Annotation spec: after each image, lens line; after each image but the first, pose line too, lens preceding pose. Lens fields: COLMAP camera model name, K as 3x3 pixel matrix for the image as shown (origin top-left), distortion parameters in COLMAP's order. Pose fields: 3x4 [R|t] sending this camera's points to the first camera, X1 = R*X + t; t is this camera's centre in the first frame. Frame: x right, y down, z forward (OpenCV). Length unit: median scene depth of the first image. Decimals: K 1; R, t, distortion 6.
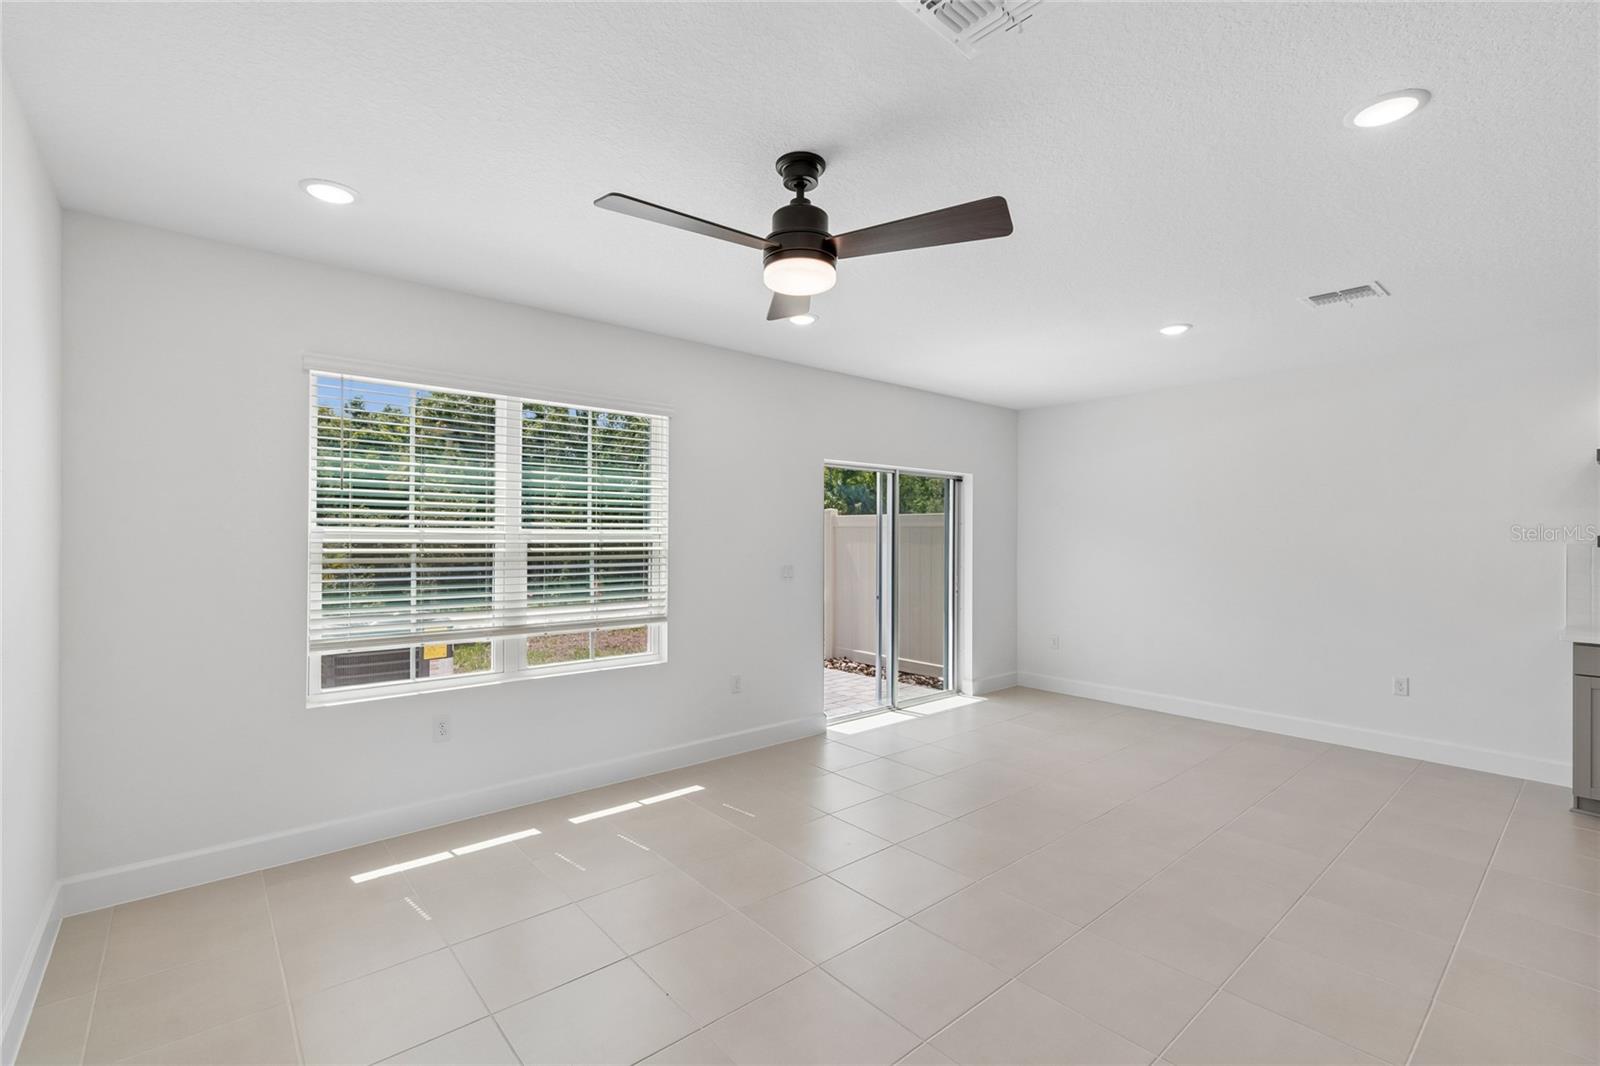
lens RADIAL K [[711.8, 0, 801.9], [0, 711.8, 544.3], [0, 0, 1]] dist [0.001159, -0.000692]
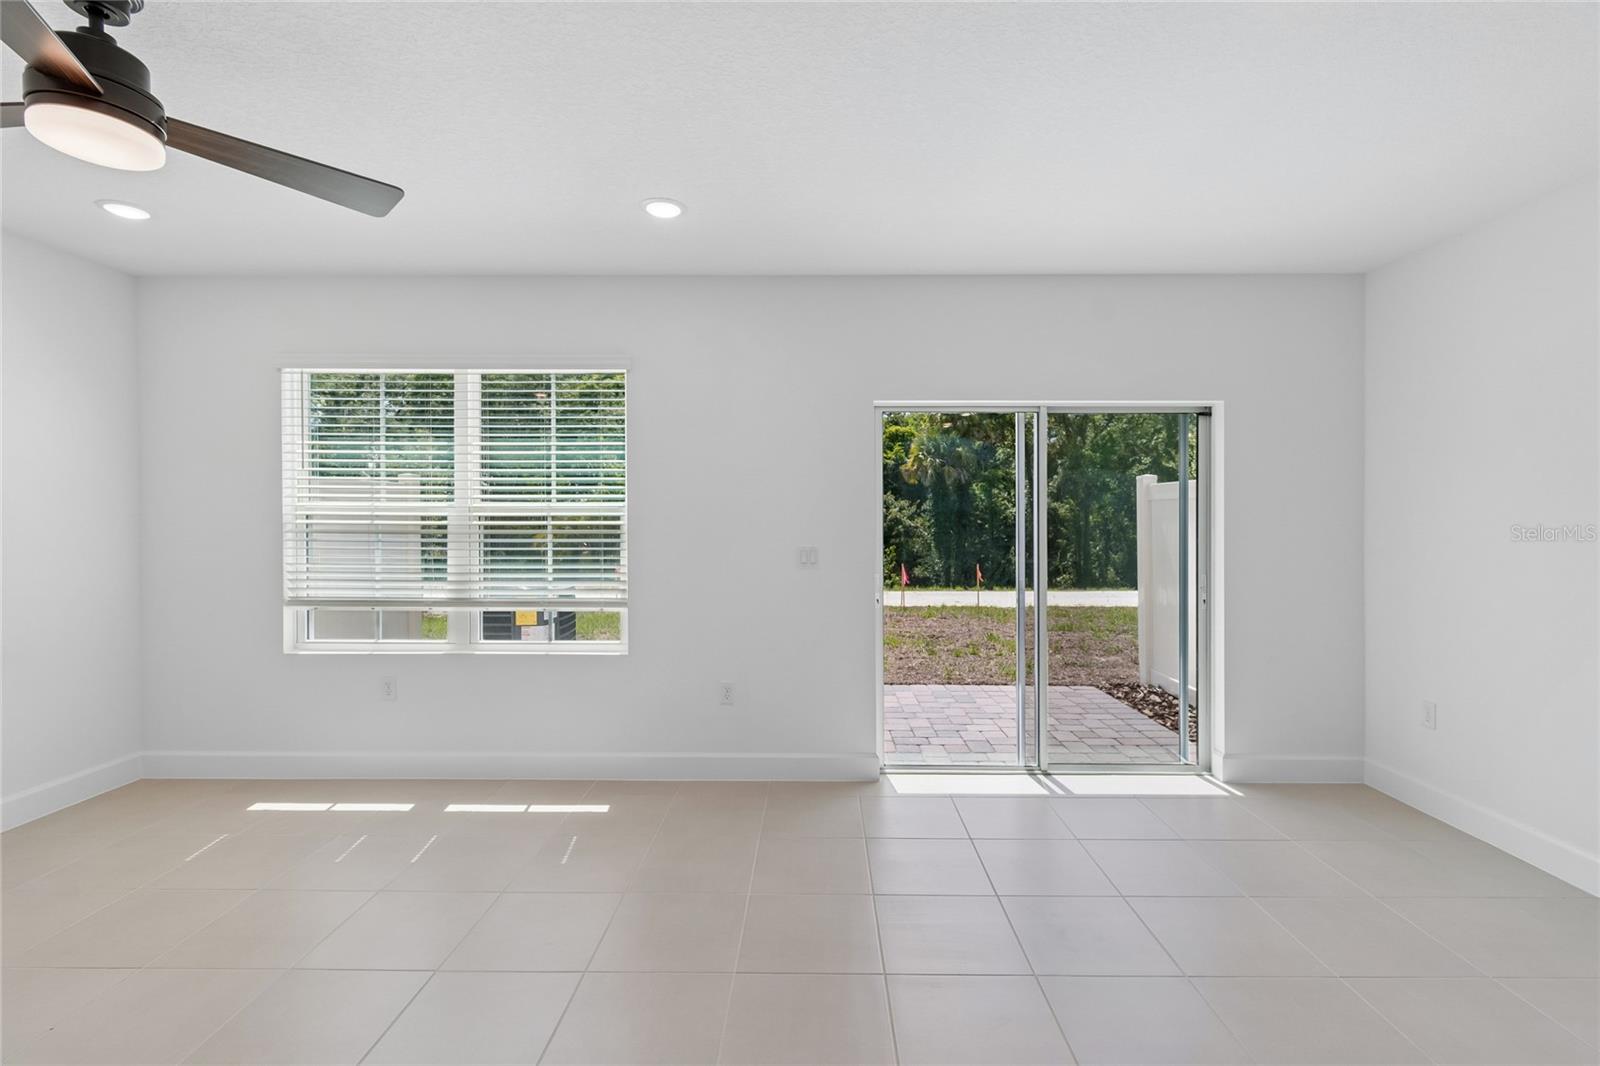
lens RADIAL K [[728.5, 0, 806.5], [0, 728.5, 526.7], [0, 0, 1]] dist [0.001635, 0.000027]
pose [[0.747603, 0.013201, -0.664015, 0.562136], [-0.006600, 0.999901, 0.012448, -0.002193], [0.664113, -0.004924, 0.747616, 0.488044]]
